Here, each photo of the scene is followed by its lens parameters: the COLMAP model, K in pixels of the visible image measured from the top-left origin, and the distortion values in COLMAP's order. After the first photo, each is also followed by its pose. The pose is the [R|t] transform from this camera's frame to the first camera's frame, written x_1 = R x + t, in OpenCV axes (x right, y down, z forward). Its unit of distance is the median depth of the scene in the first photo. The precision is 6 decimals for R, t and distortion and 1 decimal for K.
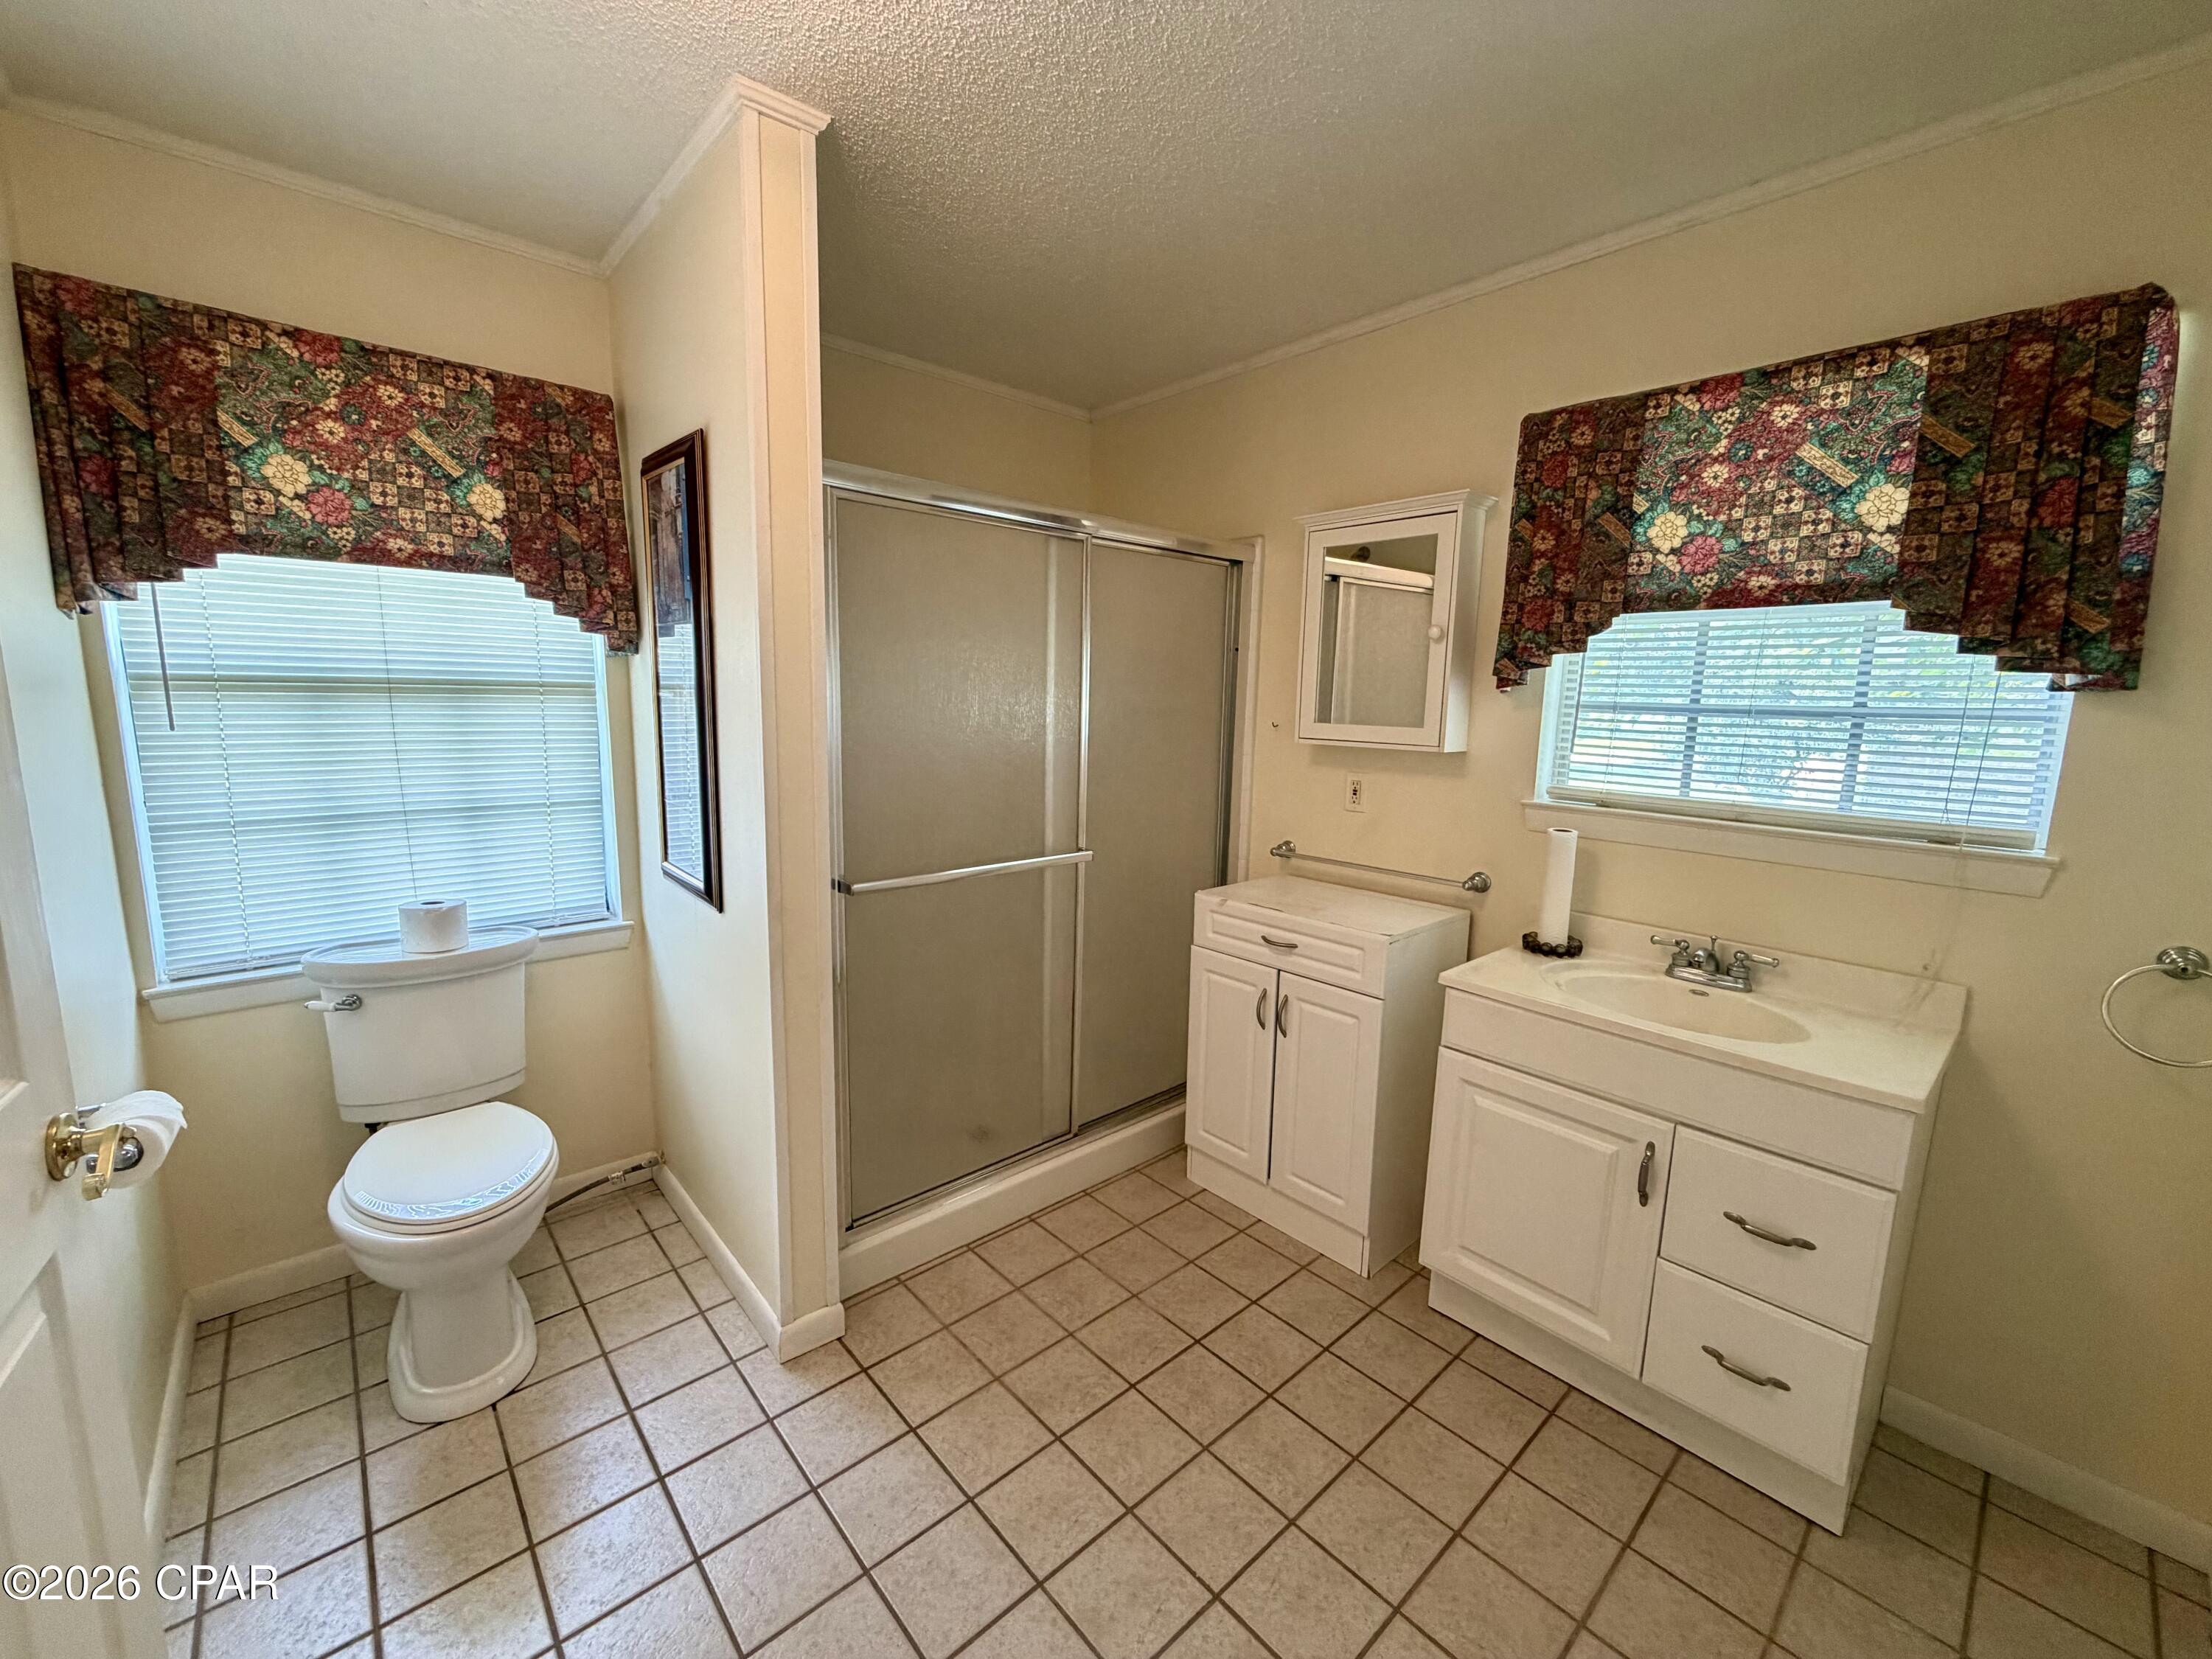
lens RADIAL K [[883.2, 0, 1100.2], [0, 883.2, 831.1], [0, 0, 1]] dist [-0.000986, -0.000082]
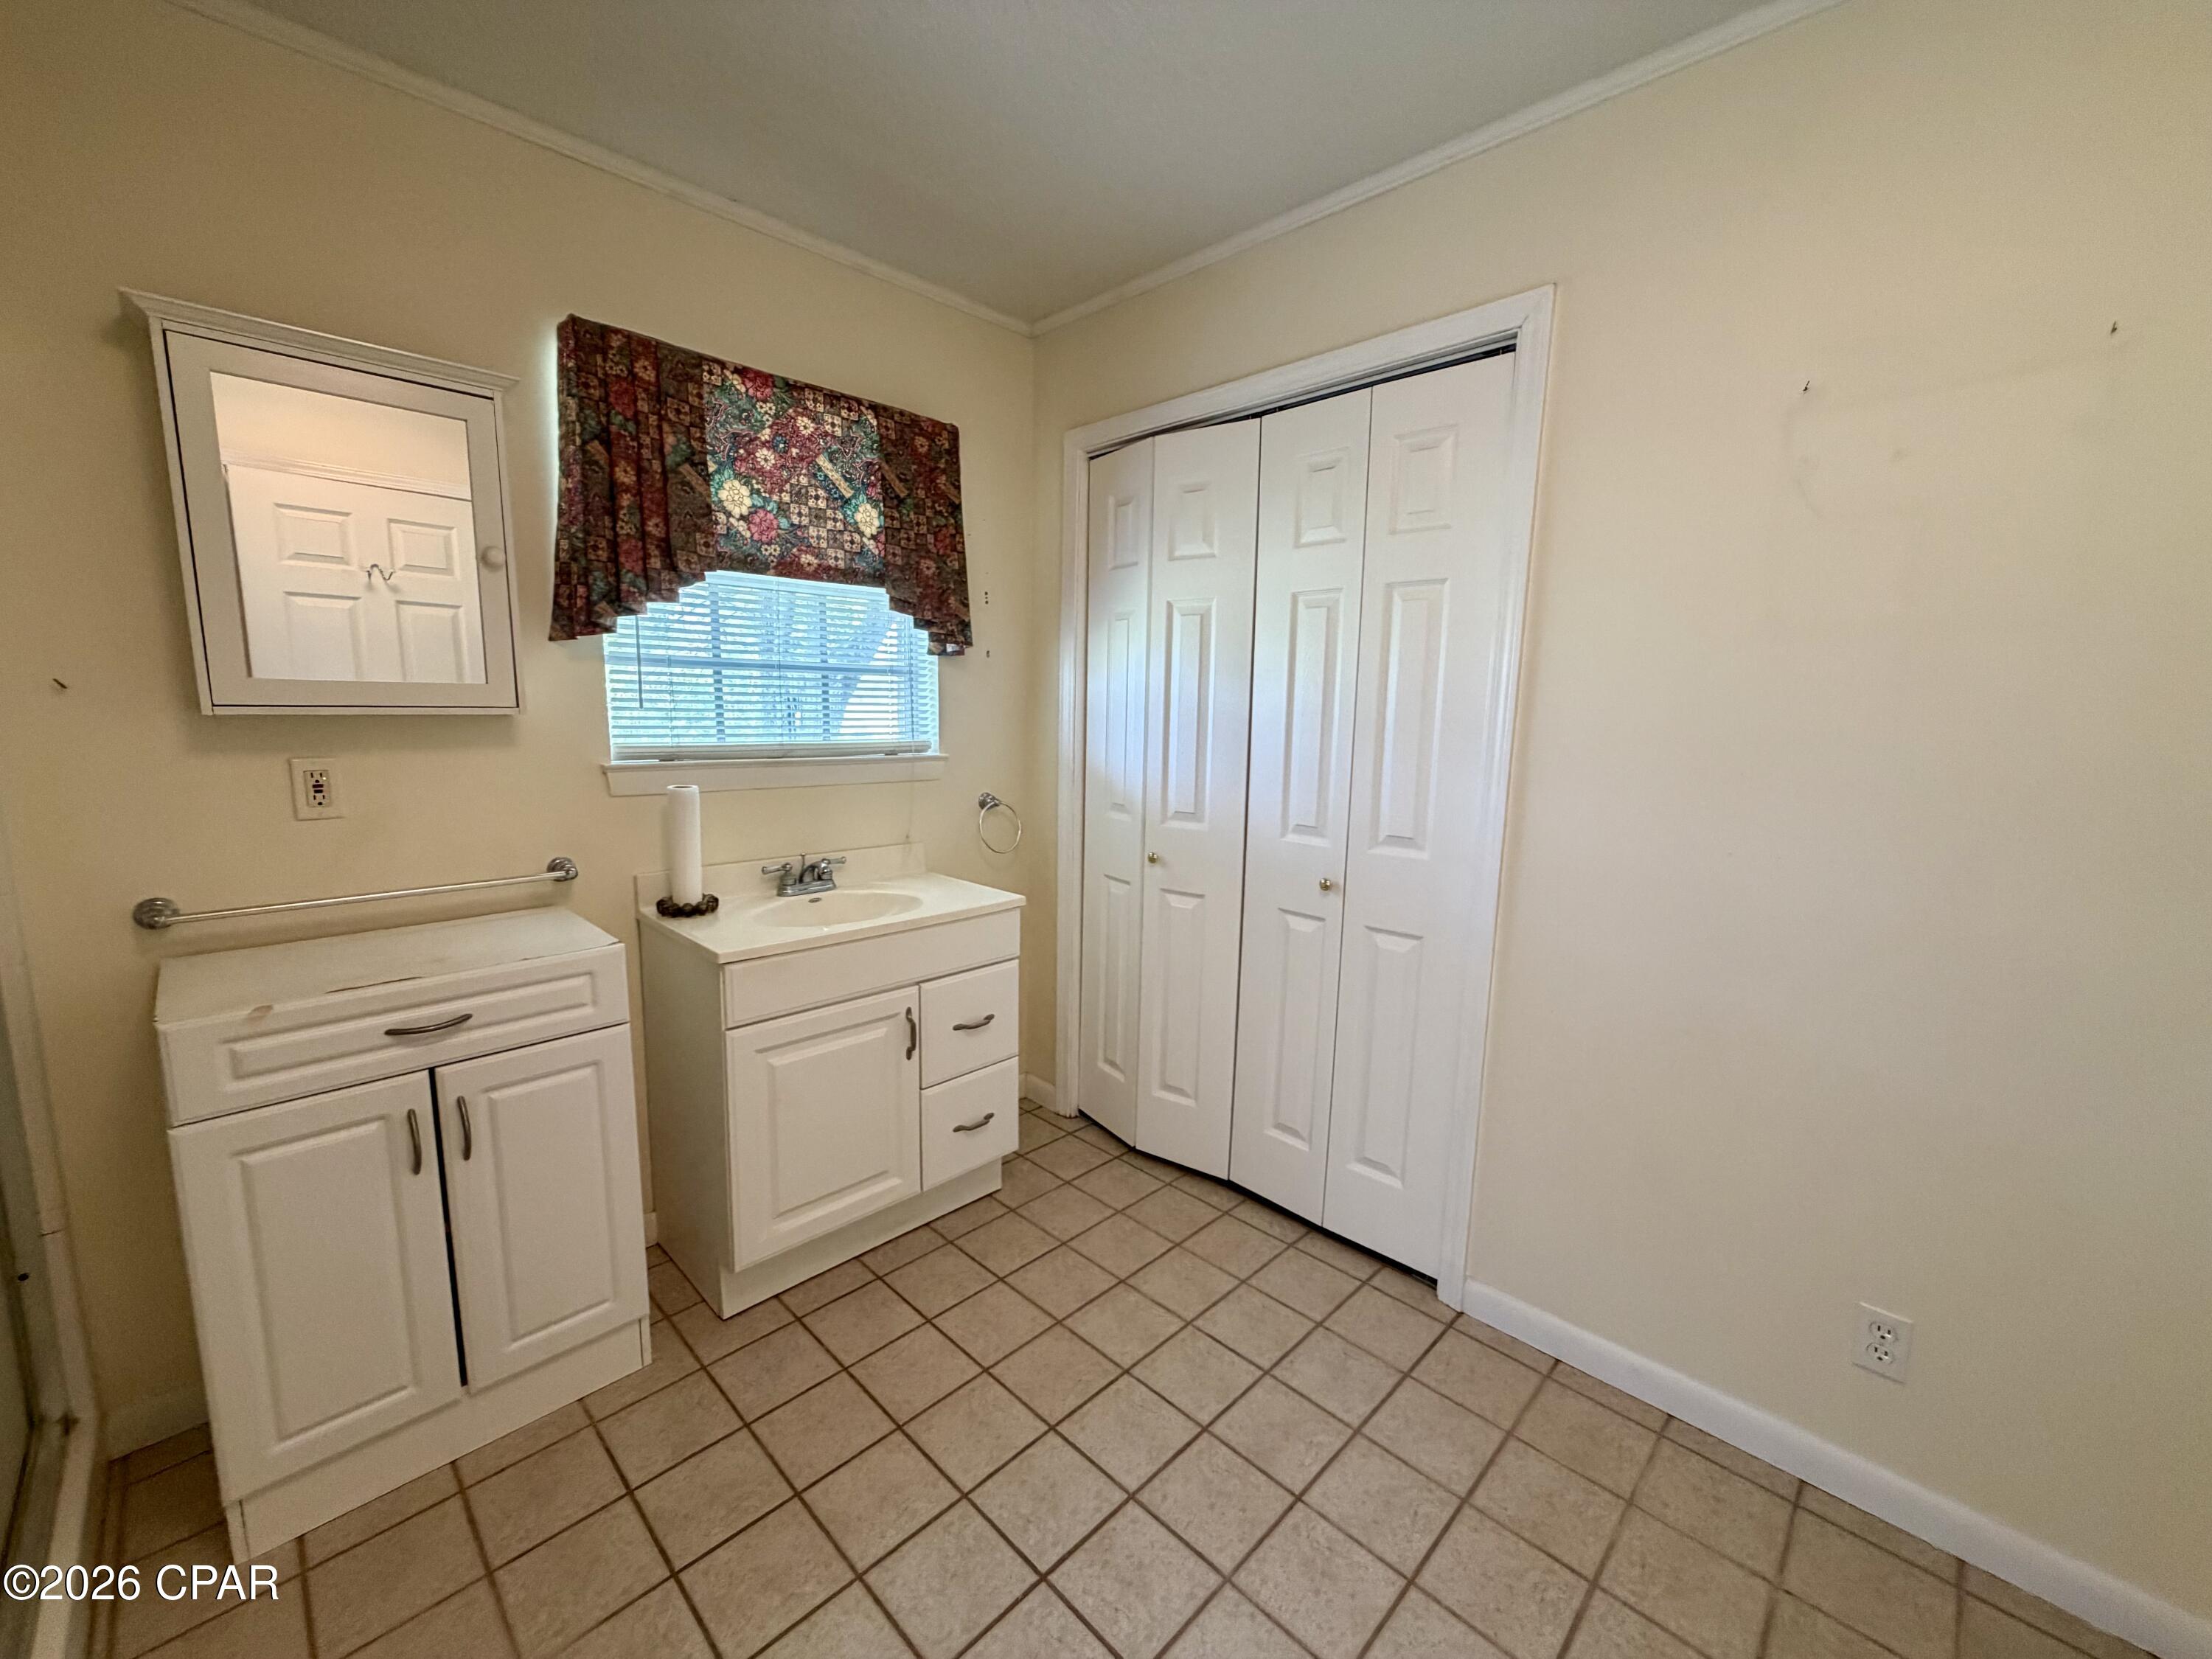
lens RADIAL K [[883.2, 0, 1102.8], [0, 883.2, 828.2], [0, 0, 1]] dist [-0.000986, -0.000082]
pose [[-0.059643, -0.165564, 0.984394, -0.521618], [0.135170, 0.975727, 0.172296, -0.068274], [-0.989026, 0.143337, -0.035816, 0.648802]]
